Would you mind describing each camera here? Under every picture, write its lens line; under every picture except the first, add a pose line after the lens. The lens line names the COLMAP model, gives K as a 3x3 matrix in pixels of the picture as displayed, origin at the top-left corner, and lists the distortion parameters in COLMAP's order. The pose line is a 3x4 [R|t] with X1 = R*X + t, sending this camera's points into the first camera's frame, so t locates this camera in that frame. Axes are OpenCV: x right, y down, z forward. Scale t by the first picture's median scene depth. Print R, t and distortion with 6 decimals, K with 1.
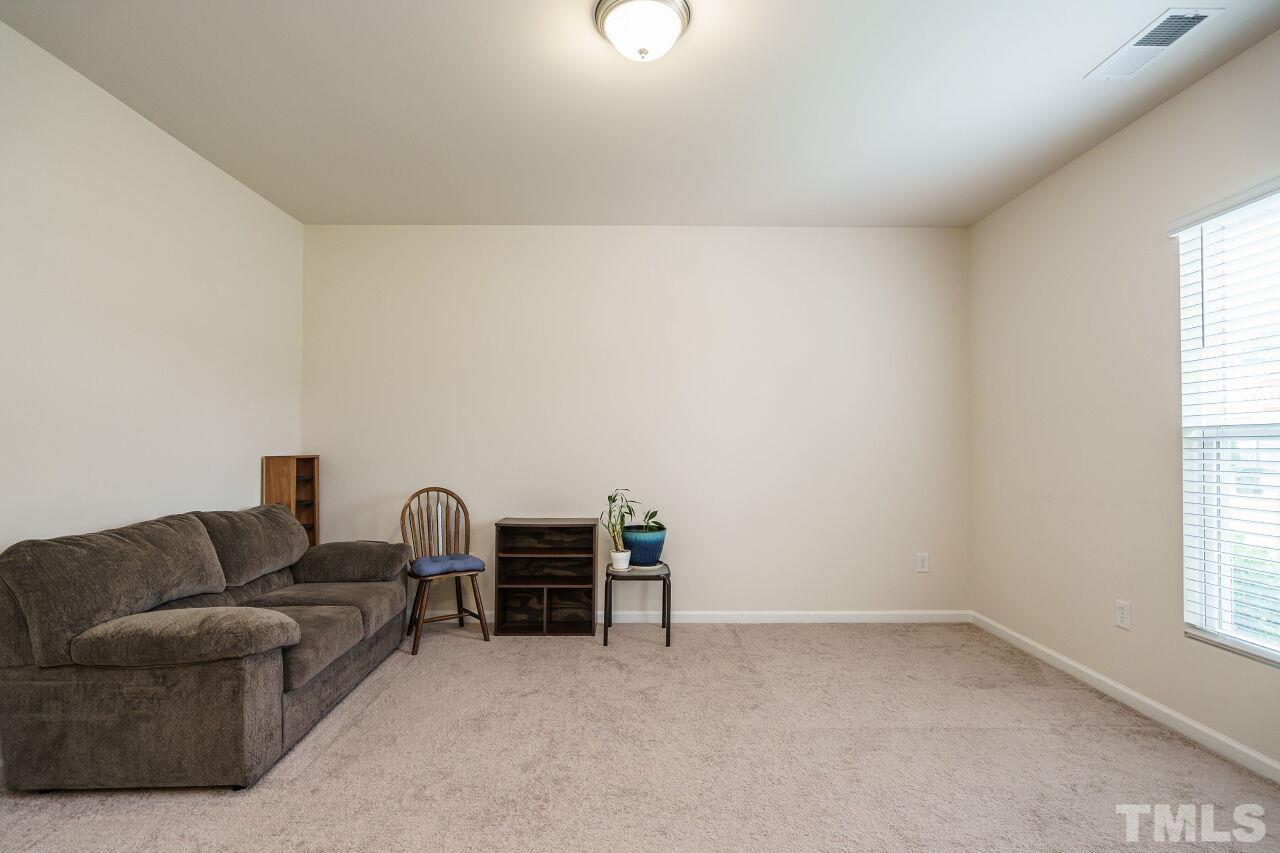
lens RADIAL K [[588.0, 0, 635.2], [0, 588.0, 429.2], [0, 0, 1]] dist [-0.004881, 0.002298]
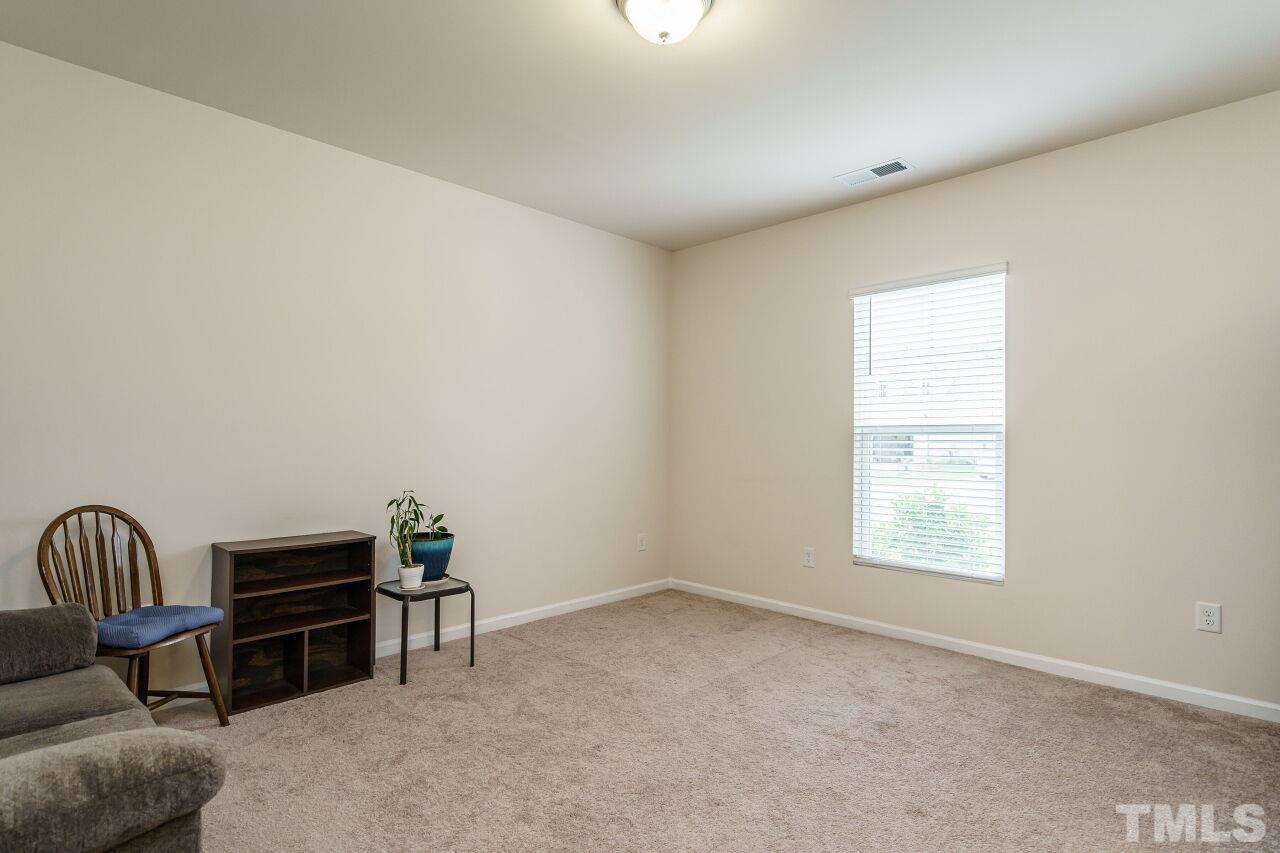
lens RADIAL K [[644.7, 0, 636.5], [0, 644.7, 430.6], [0, 0, 1]] dist [0.003253, 0.000492]
pose [[0.712316, 0.010834, 0.701775, -0.431406], [-0.021606, 0.999745, 0.006497, 0.005874], [-0.701526, -0.019790, 0.712369, 0.141776]]
